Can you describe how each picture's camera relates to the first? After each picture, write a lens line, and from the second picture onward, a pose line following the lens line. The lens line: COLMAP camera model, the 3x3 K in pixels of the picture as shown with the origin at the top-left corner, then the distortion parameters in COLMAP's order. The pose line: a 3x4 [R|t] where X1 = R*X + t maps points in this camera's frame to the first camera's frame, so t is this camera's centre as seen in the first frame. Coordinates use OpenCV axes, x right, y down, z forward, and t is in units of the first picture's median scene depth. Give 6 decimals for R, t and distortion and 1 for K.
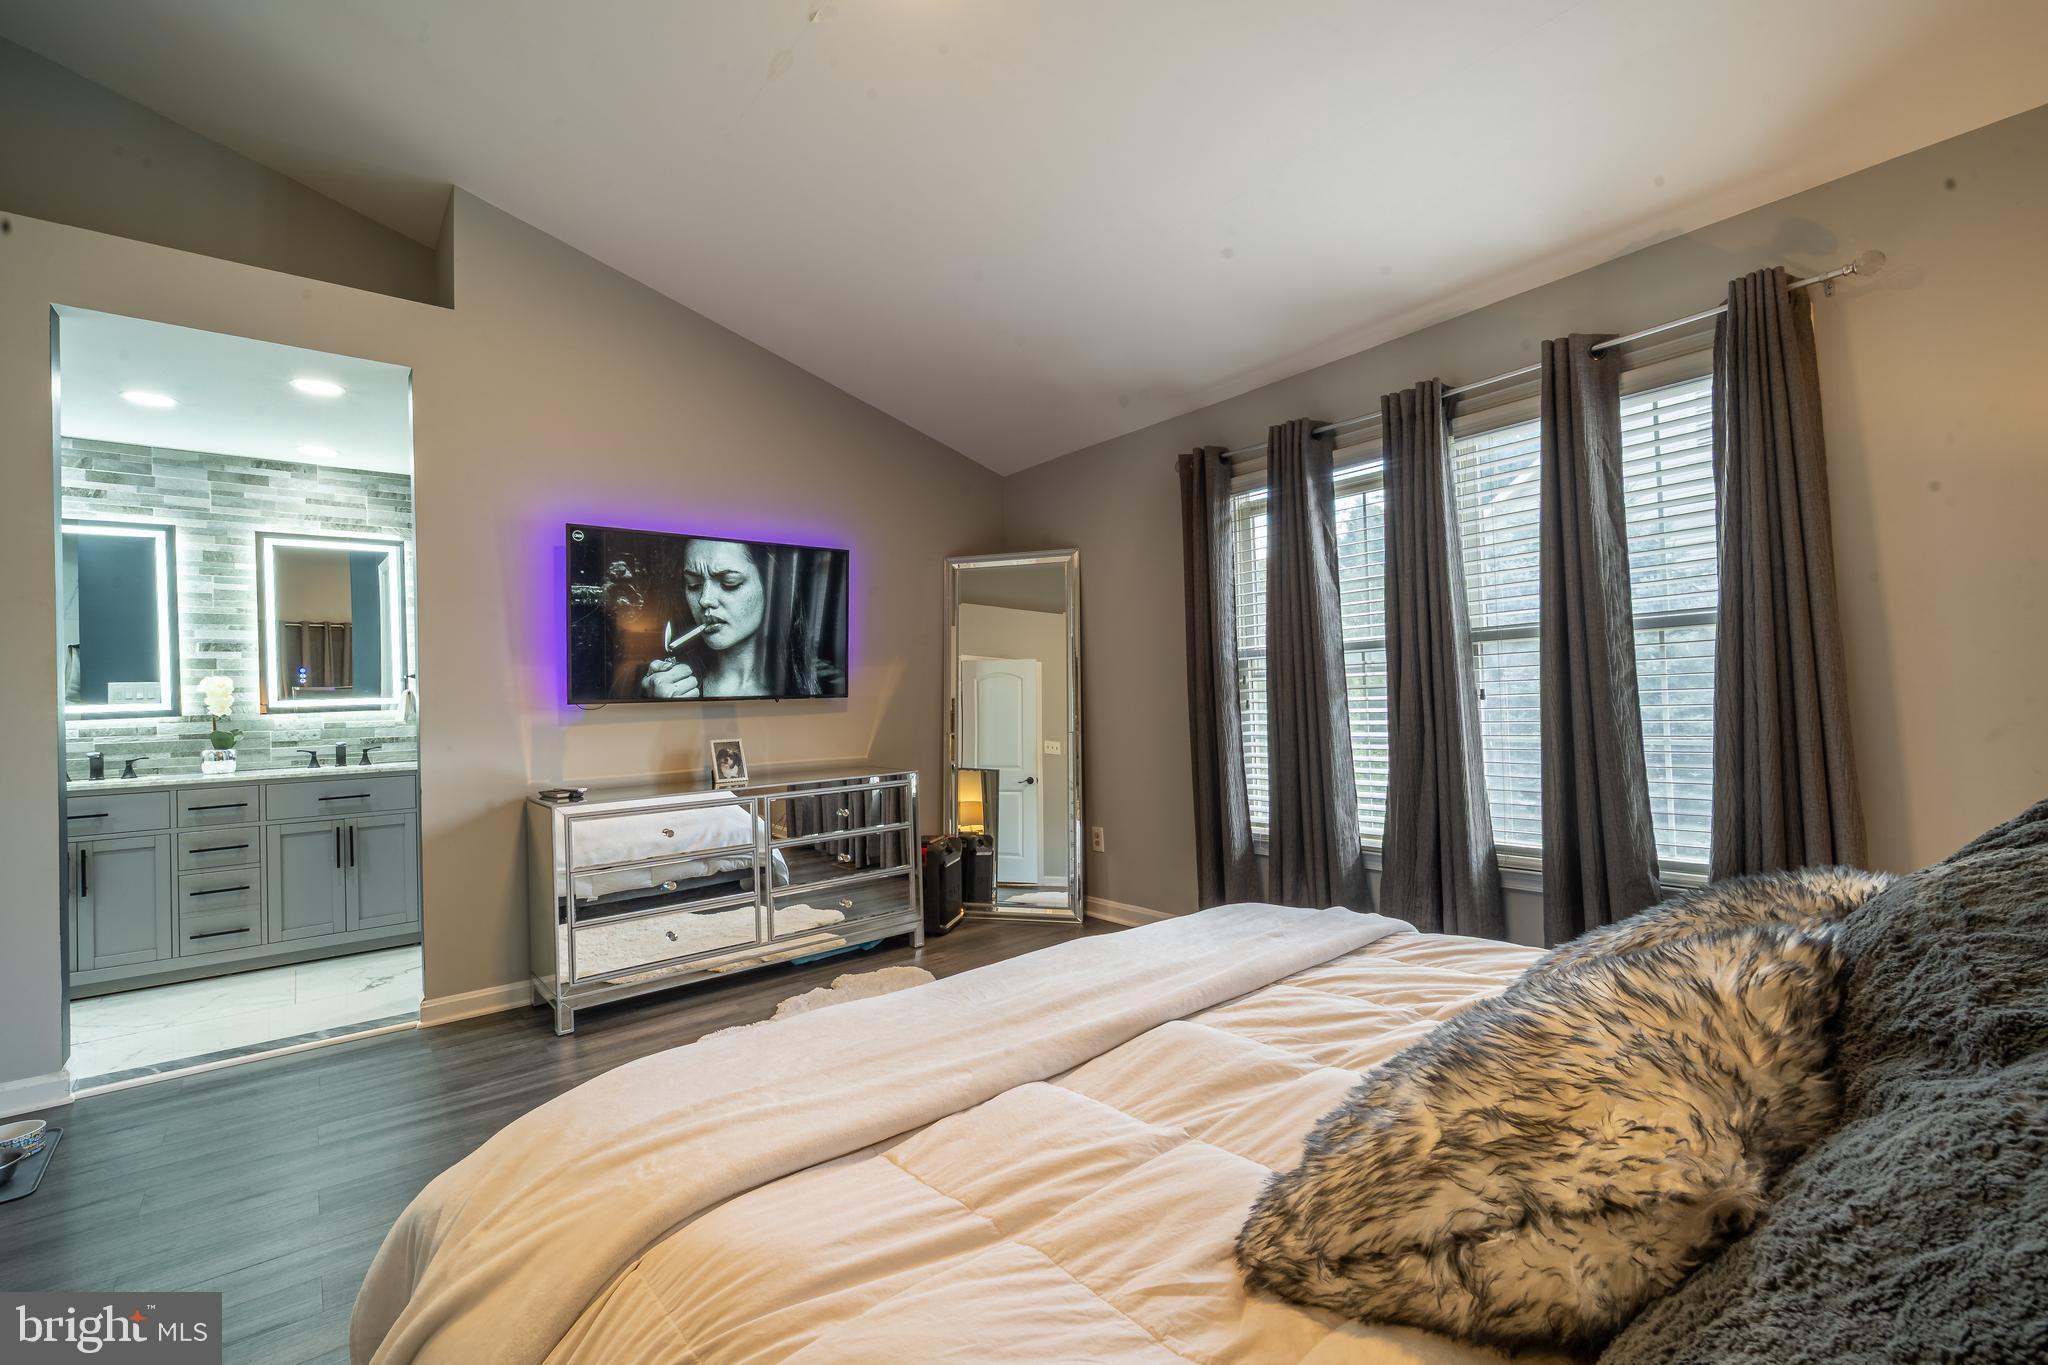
lens RADIAL K [[863.8, 0, 1018.6], [0, 863.8, 701.3], [0, 0, 1]] dist [-0.015826, -0.000051]
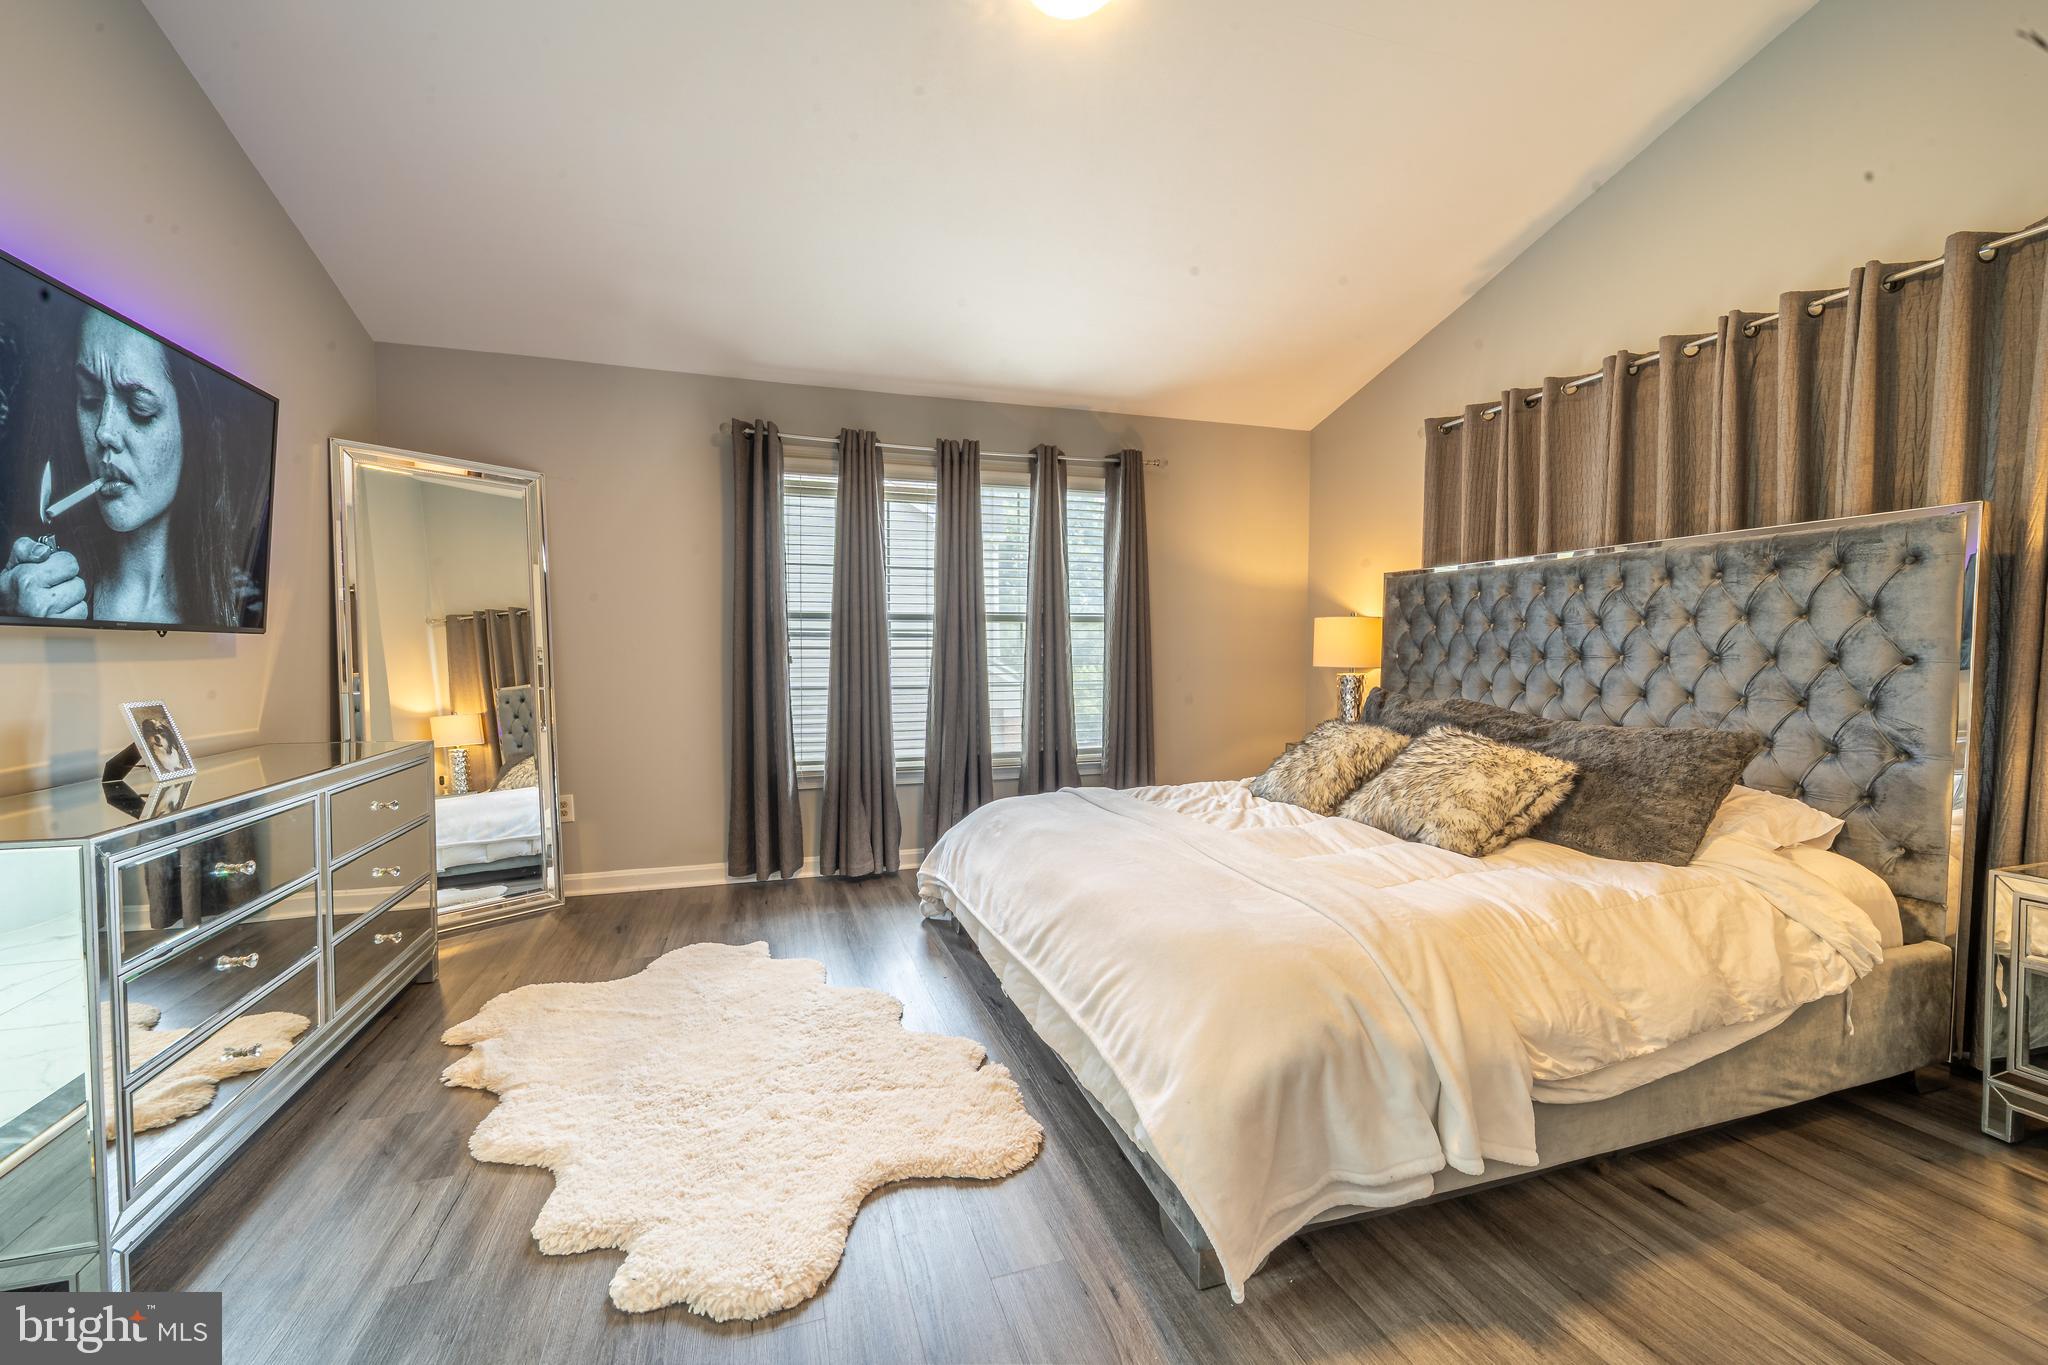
lens RADIAL K [[828.6, 0, 1024.0], [0, 828.6, 682.5], [0, 0, 1]] dist [-0.002400, -0.000187]
pose [[0.366163, -0.002797, 0.930547, -0.633181], [-0.014549, 0.999856, 0.008730, 0.020240], [-0.930437, -0.016735, 0.366069, 0.309625]]
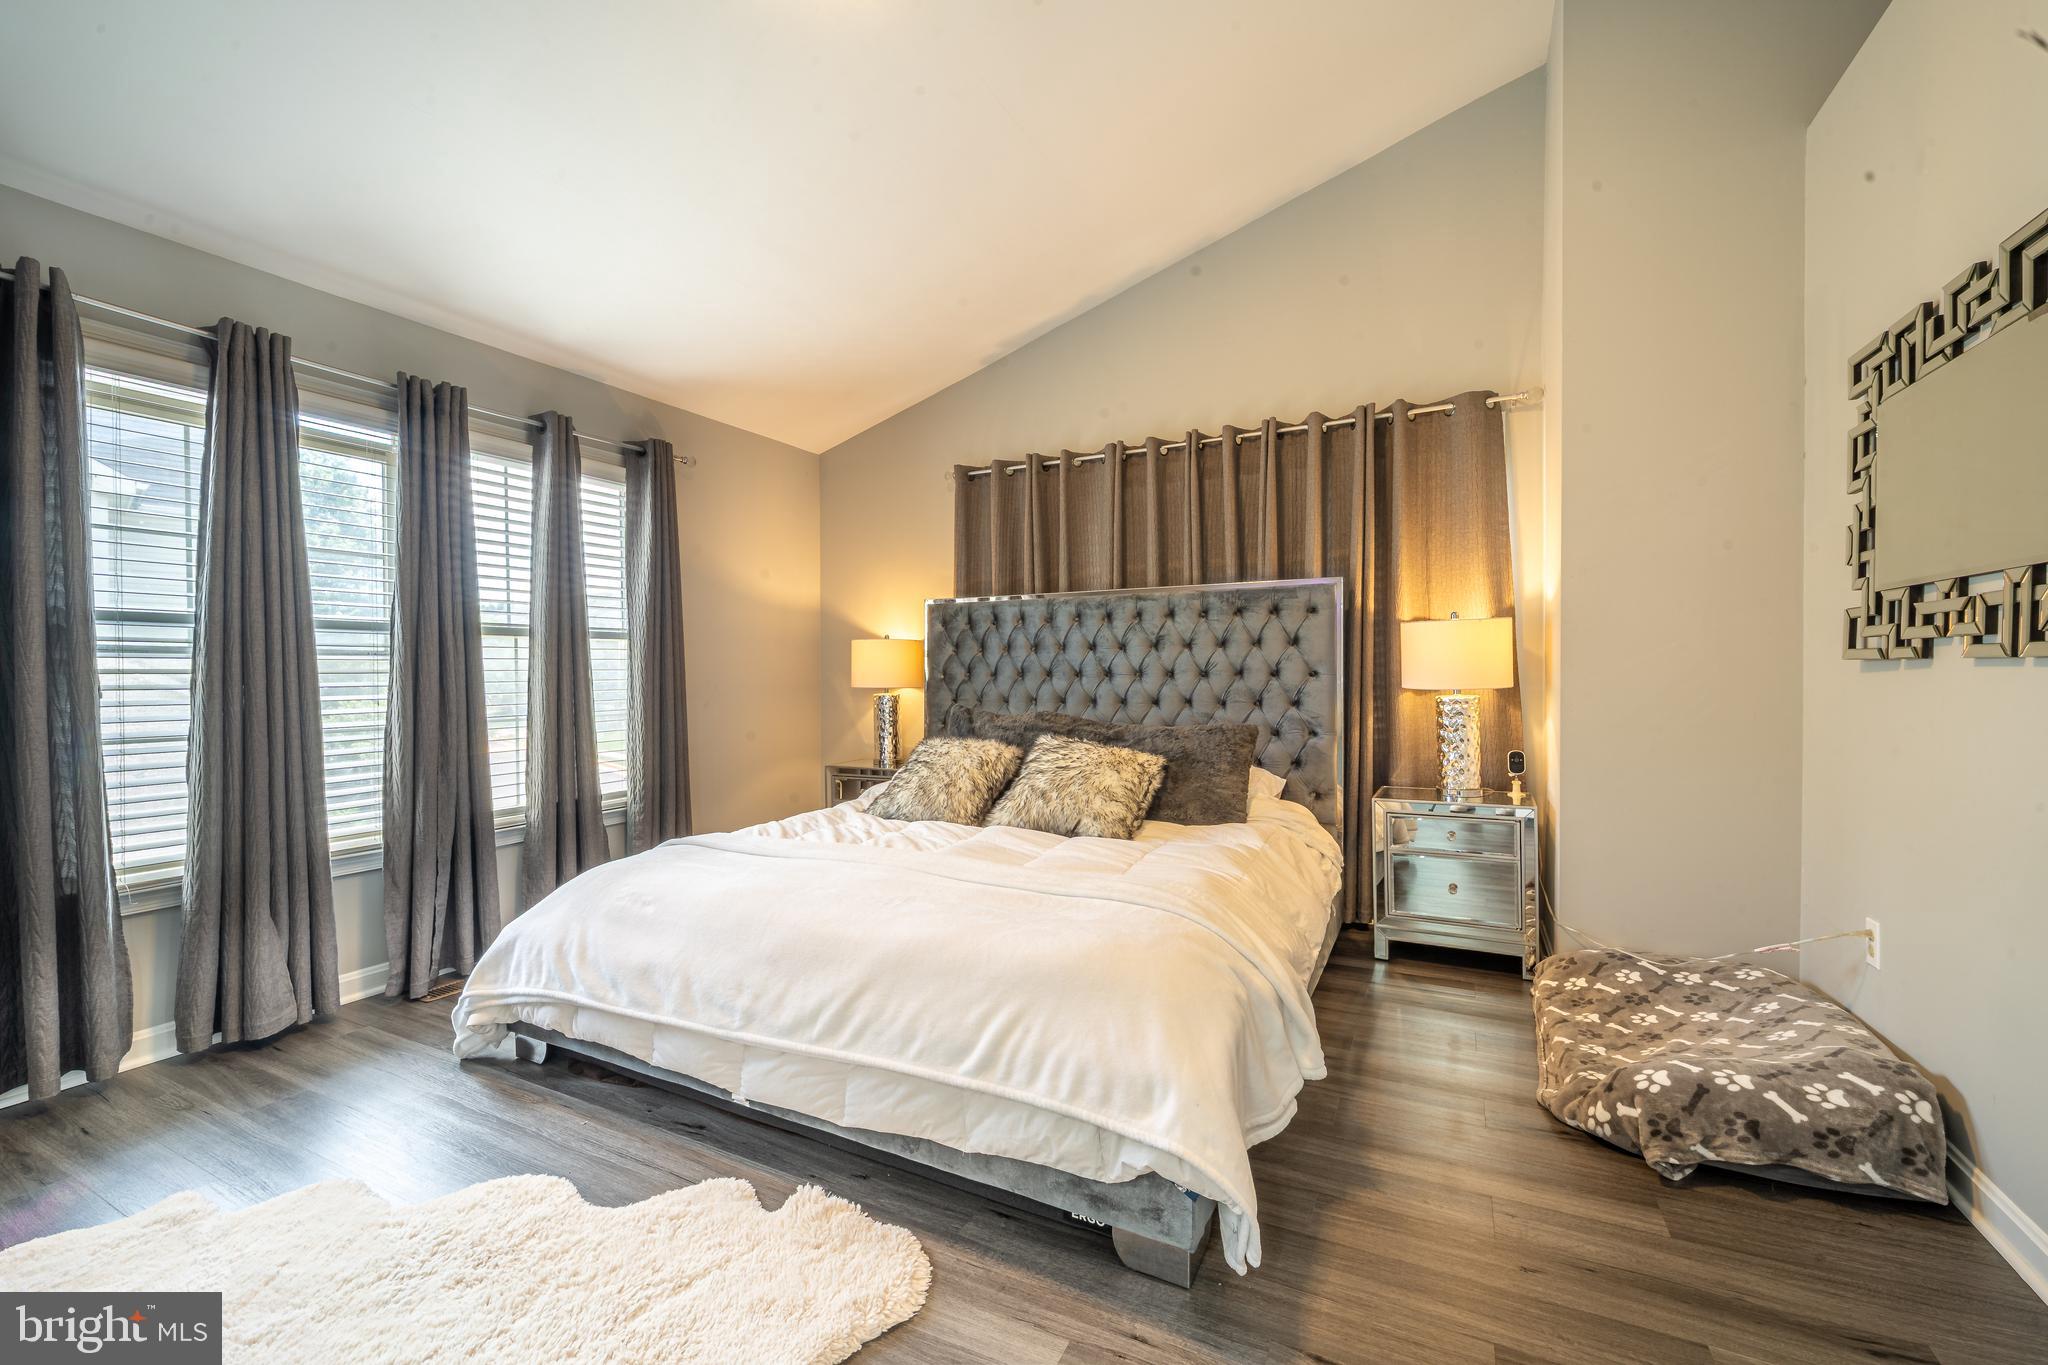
lens RADIAL K [[828.6, 0, 1024.0], [0, 828.6, 682.5], [0, 0, 1]] dist [-0.002400, -0.000187]
pose [[-0.401256, 0.024609, 0.915636, -0.581951], [0.018694, 0.999651, -0.018675, 0.021649], [-0.915775, 0.009623, -0.401575, 0.603835]]
